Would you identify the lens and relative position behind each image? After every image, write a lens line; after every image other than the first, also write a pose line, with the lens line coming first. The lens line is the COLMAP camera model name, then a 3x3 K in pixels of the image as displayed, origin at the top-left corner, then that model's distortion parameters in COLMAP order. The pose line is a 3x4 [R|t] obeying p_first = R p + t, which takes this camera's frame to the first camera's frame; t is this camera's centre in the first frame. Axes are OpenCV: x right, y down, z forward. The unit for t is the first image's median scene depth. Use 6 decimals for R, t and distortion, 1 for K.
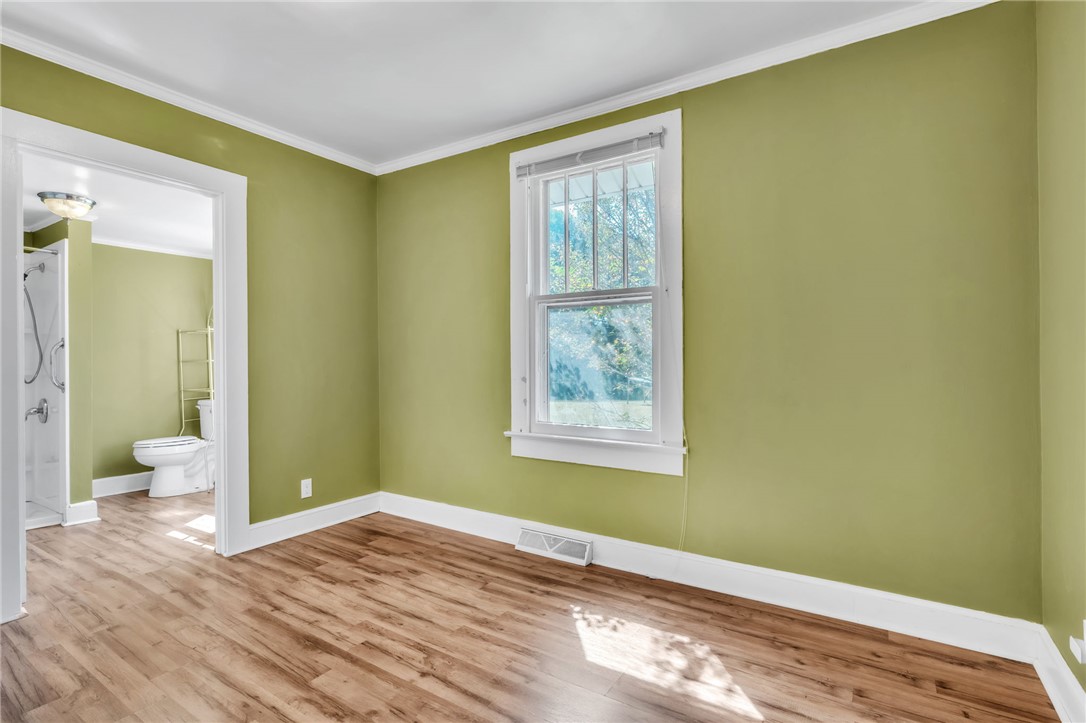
lens RADIAL K [[527.9, 0, 543.0], [0, 527.9, 361.5], [0, 0, 1]] dist [0.002712, 0.000499]
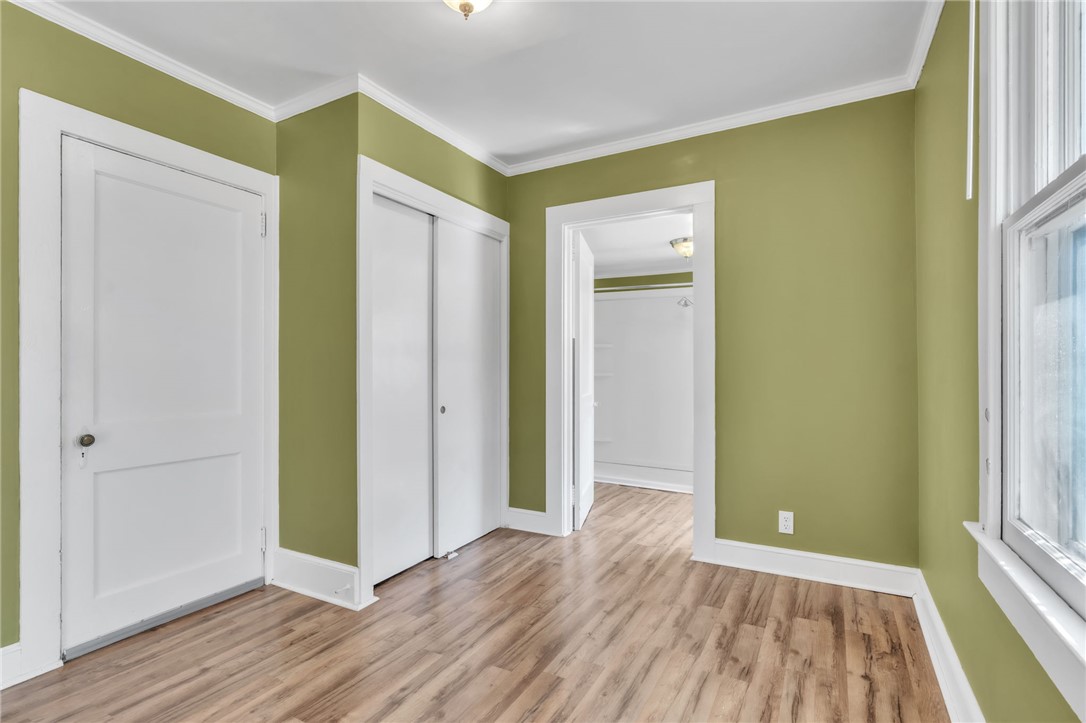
lens RADIAL K [[528.6, 0, 542.5], [0, 528.6, 366.7], [0, 0, 1]] dist [-0.001677, 0.000472]
pose [[0.073825, 0.000558, -0.997271, 0.422427], [-0.000373, 1.000000, 0.000531, -0.006389], [0.997271, 0.000332, 0.073825, 0.665479]]
